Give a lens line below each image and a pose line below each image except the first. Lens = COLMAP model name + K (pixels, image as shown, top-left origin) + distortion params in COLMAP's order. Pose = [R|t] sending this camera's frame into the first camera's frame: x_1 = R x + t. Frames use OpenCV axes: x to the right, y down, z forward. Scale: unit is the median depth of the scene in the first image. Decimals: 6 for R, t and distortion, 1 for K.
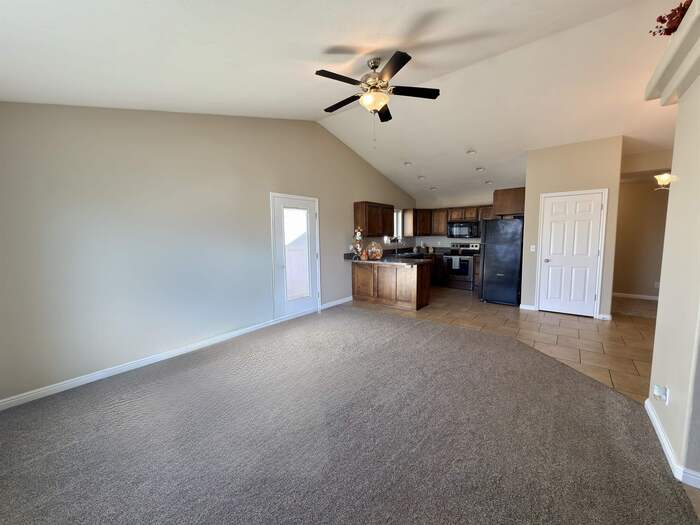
lens RADIAL K [[278.4, 0, 350.8], [0, 278.4, 262.3], [0, 0, 1]] dist [0.000489, -0.000036]
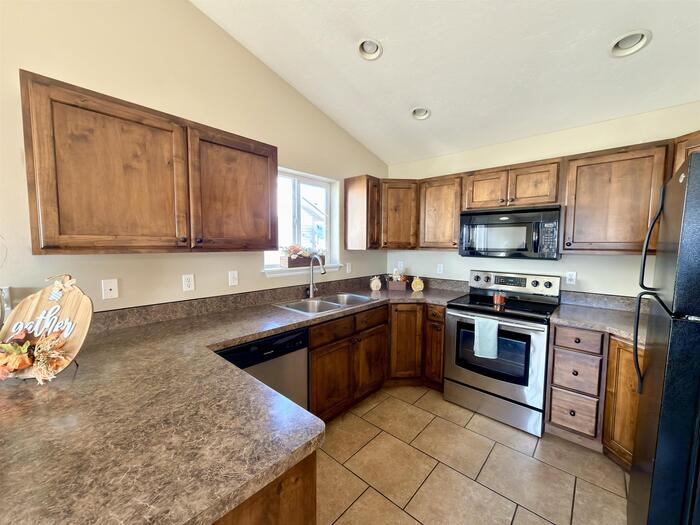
lens RADIAL K [[278.4, 0, 350.8], [0, 278.4, 262.9], [0, 0, 1]] dist [0.000489, -0.000036]
pose [[0.997674, 0.025975, -0.063025, 0.298317], [-0.027771, 0.999228, -0.027784, -0.086058], [0.062254, 0.029470, 0.997625, 0.825915]]
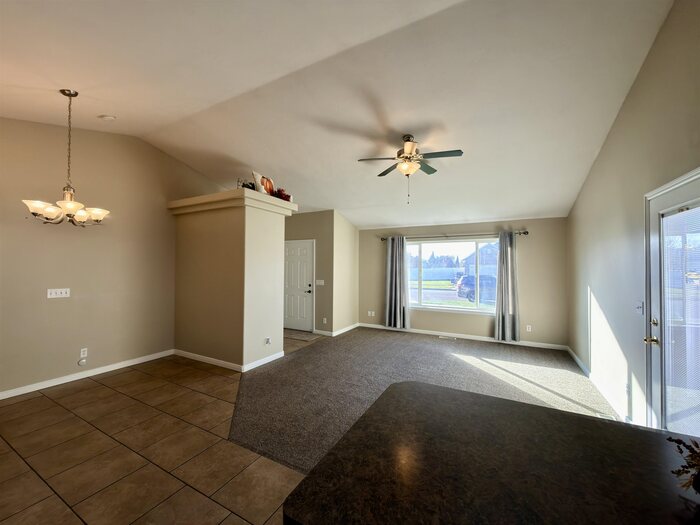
lens RADIAL K [[278.4, 0, 350.3], [0, 278.4, 262.3], [0, 0, 1]] dist [0.000489, -0.000036]
pose [[-0.985666, 0.007214, -0.168555, 0.270103], [-0.007309, 0.996321, 0.085384, -0.122392], [0.168551, 0.085392, -0.981987, 1.075028]]
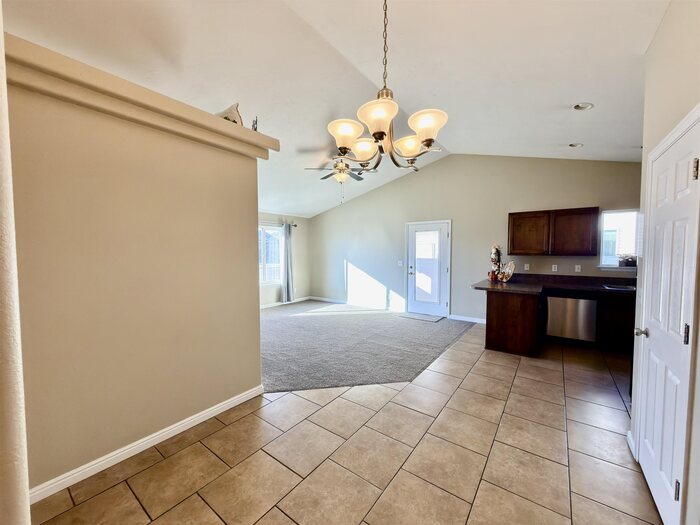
lens RADIAL K [[278.4, 0, 351.4], [0, 278.4, 261.8], [0, 0, 1]] dist [0.000489, -0.000036]
pose [[0.029791, 0.054282, -0.998081, 0.898999], [-0.099039, 0.993771, 0.051091, -0.067526], [0.994637, 0.097327, 0.034981, 0.506012]]
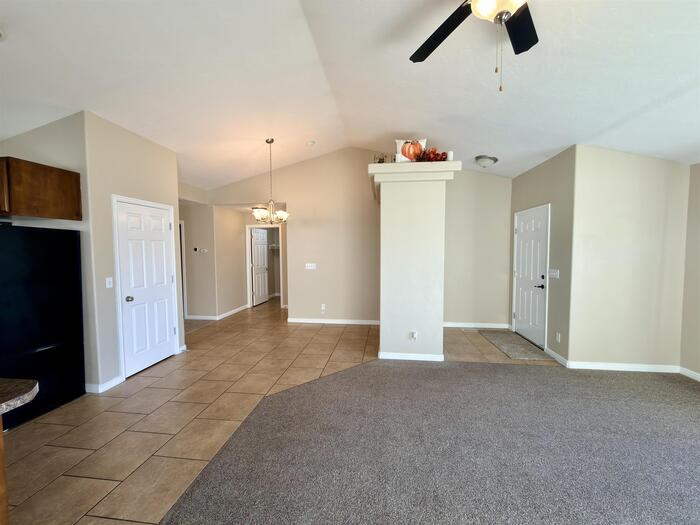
lens RADIAL K [[278.4, 0, 351.7], [0, 278.4, 262.6], [0, 0, 1]] dist [0.000489, -0.000036]
pose [[-0.514863, -0.023579, 0.856948, -0.105478], [0.097579, 0.991513, 0.085908, -0.081466], [-0.851701, 0.127851, -0.508193, 0.747988]]
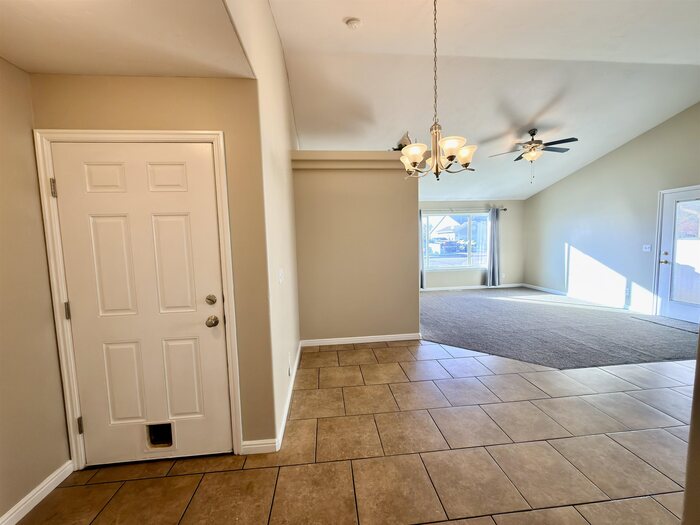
lens RADIAL K [[278.4, 0, 351.4], [0, 278.4, 262.9], [0, 0, 1]] dist [0.000489, -0.000036]
pose [[-0.721134, 0.088507, -0.687119, 0.988072], [-0.030796, 0.986730, 0.159420, -0.083974], [0.692111, 0.136124, -0.708839, 0.729922]]
